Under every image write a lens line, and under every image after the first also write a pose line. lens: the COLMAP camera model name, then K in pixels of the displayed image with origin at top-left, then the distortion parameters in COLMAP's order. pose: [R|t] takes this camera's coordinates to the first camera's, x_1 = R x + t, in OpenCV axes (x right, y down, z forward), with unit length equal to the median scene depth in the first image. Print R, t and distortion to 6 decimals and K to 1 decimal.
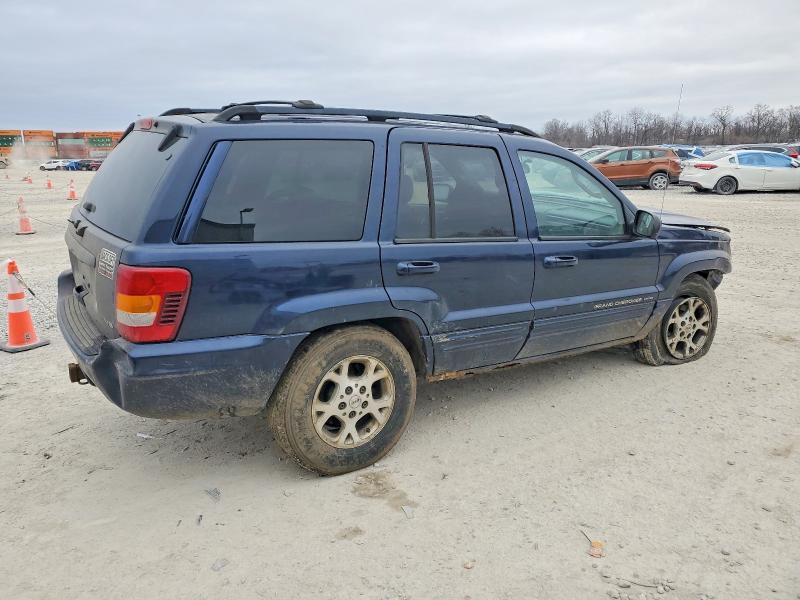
lens RADIAL K [[624.3, 0, 398.0], [0, 624.3, 300.8], [0, 0, 1]] dist [0.032570, -0.000077]
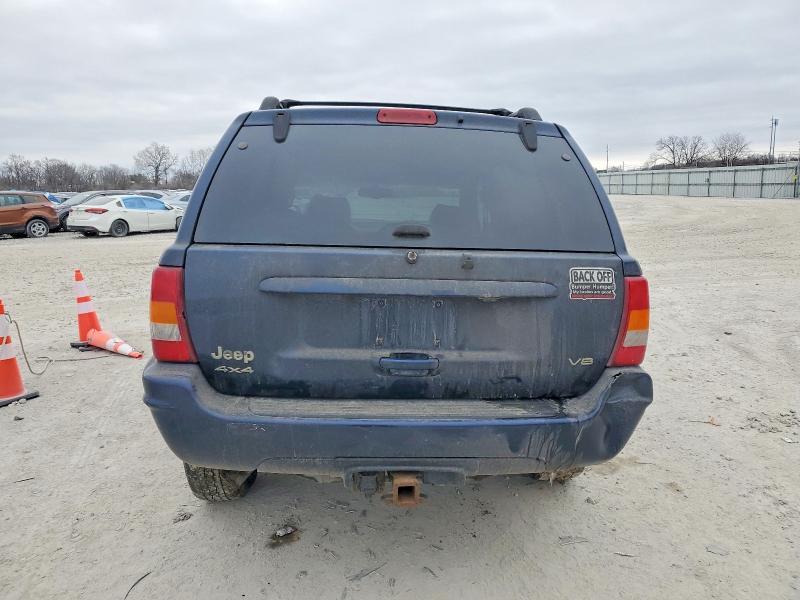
lens RADIAL K [[624.3, 0, 398.7], [0, 624.3, 298.4], [0, 0, 1]] dist [0.032570, -0.000077]
pose [[0.475737, -0.150188, 0.866670, -0.177839], [0.219660, 0.974381, 0.048277, -0.018950], [-0.851718, 0.167406, 0.496540, 0.112090]]
